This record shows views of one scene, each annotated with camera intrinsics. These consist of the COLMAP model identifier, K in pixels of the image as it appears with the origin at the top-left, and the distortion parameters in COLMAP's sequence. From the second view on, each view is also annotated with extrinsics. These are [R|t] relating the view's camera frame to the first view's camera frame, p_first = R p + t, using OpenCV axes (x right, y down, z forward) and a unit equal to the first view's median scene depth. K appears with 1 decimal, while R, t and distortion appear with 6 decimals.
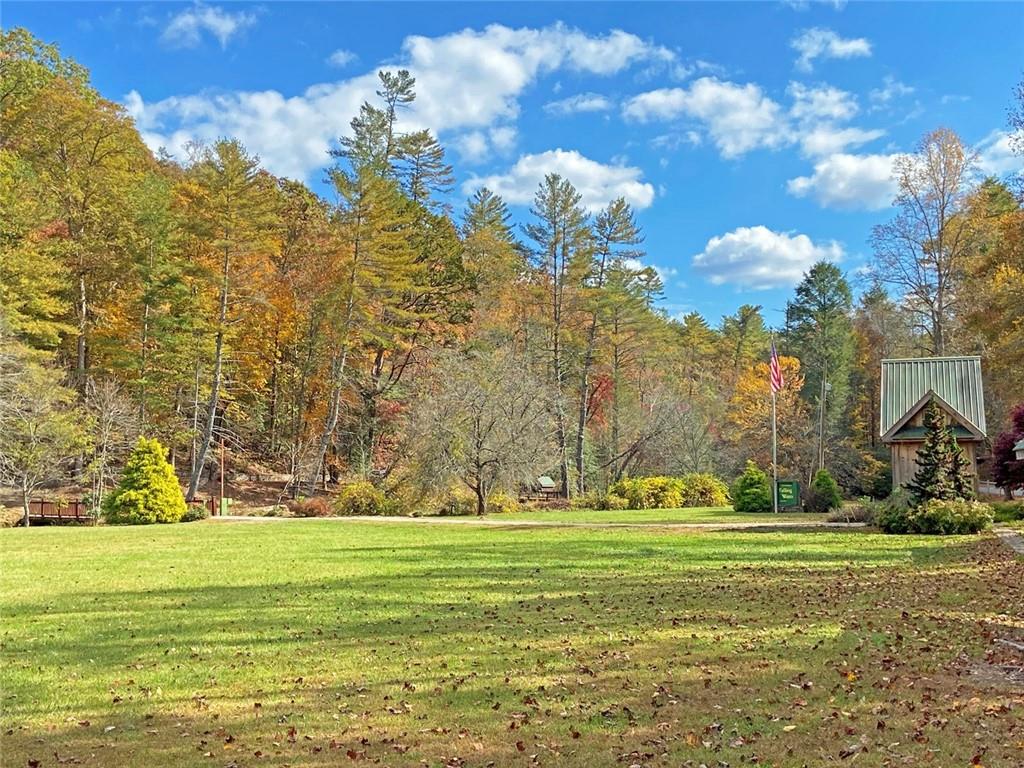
lens RADIAL K [[1341.2, 0, 512.0], [0, 1341.2, 384.0], [0, 0, 1]] dist [0.172221, -0.002954]
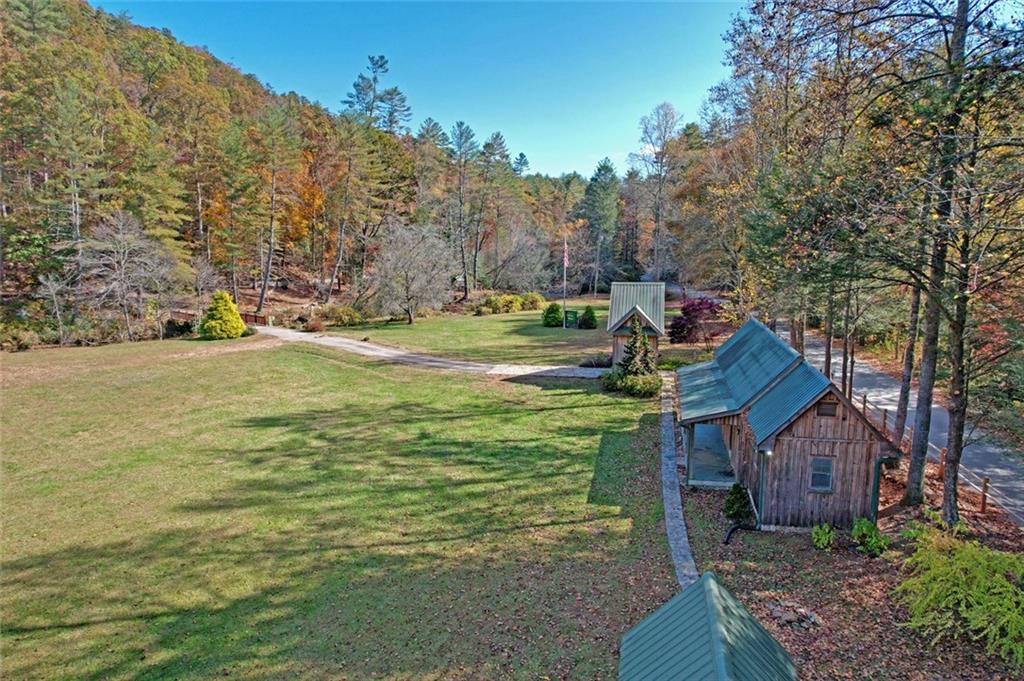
lens RADIAL K [[653.4, 0, 512.0], [0, 653.4, 340.5], [0, 0, 1]] dist [-0.082809, 0.078002]
pose [[0.996709, -0.000240, 0.081058, 0.038886], [-0.016966, 0.977231, 0.211500, -0.064849], [-0.079263, -0.212179, 0.974011, 0.088631]]
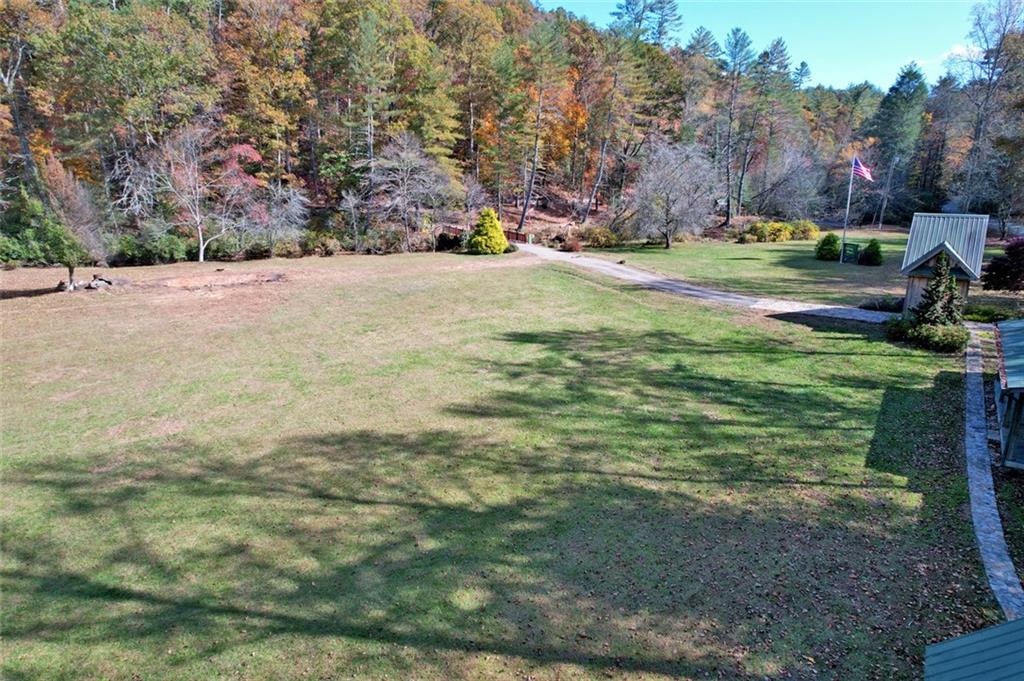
lens RADIAL K [[653.4, 0, 512.0], [0, 653.4, 340.5], [0, 0, 1]] dist [-0.082809, 0.078002]
pose [[0.954591, 0.090511, -0.283836, 0.031812], [0.007739, 0.944877, 0.327334, -0.064040], [0.297817, -0.314667, 0.901271, 0.097697]]
